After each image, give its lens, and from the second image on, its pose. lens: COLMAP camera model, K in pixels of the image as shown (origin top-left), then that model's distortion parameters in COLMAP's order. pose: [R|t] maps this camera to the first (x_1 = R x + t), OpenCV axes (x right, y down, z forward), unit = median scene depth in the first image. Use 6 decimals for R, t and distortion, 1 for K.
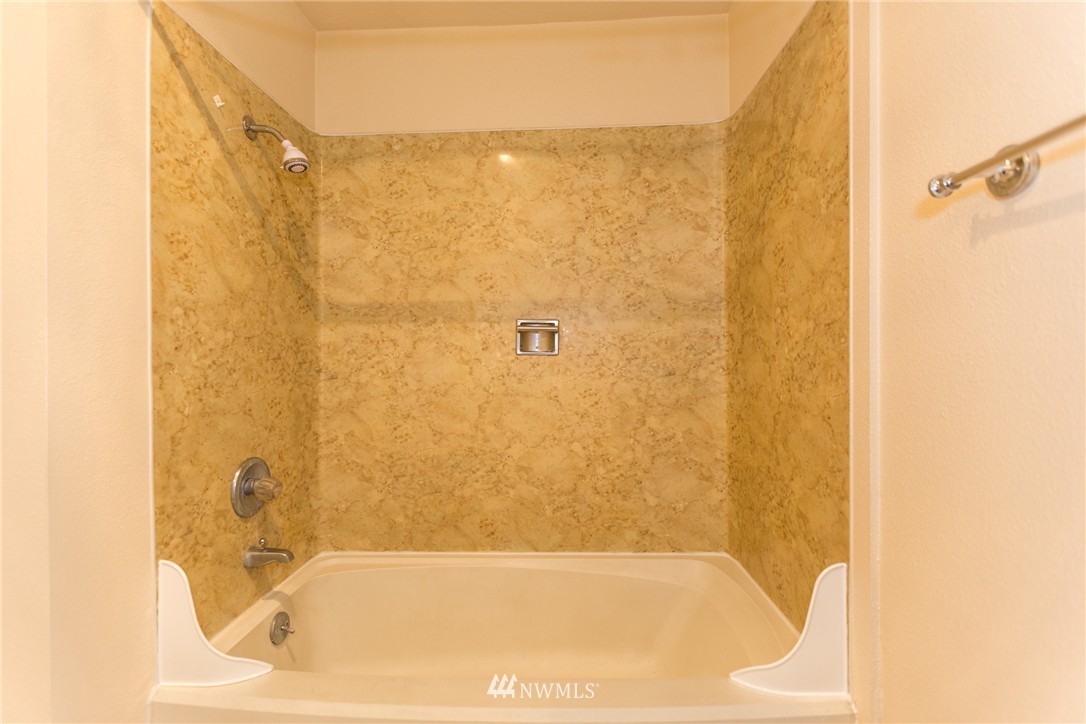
lens RADIAL K [[490.7, 0, 542.6], [0, 490.7, 361.2], [0, 0, 1]] dist [0.003465, -0.002527]
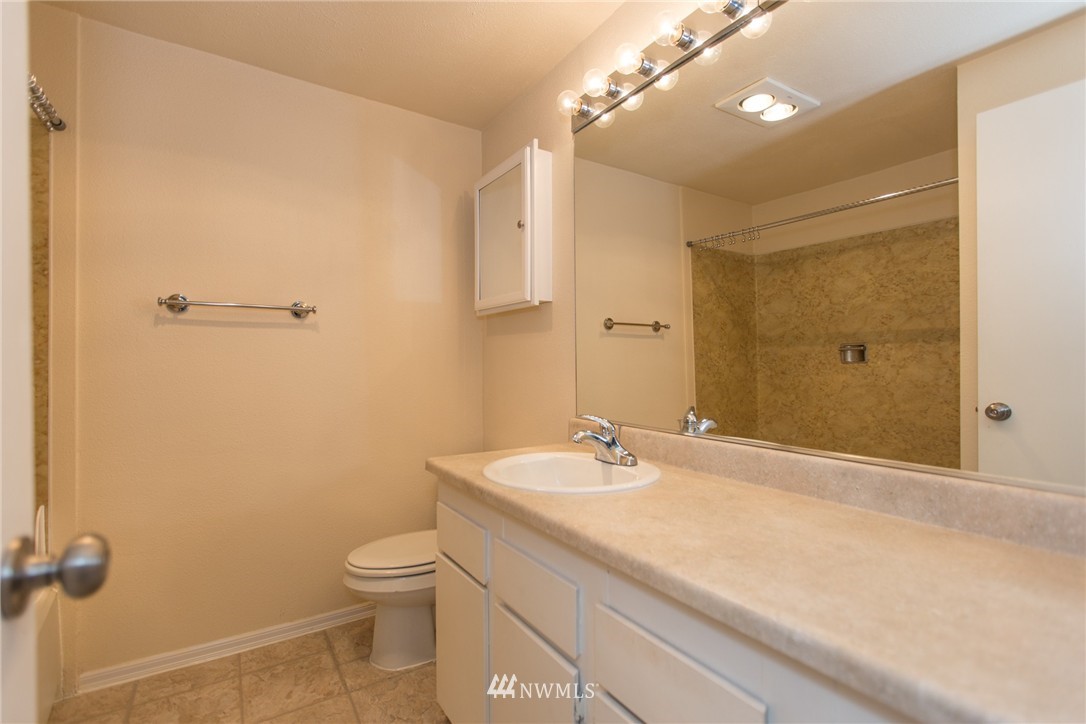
lens RADIAL K [[490.7, 0, 545.6], [0, 490.7, 361.3], [0, 0, 1]] dist [0.003465, -0.002527]
pose [[-0.592372, 0.023982, 0.805307, -1.764468], [0.013740, 0.999712, -0.019665, 0.009836], [-0.805547, -0.000585, -0.592531, 0.707421]]
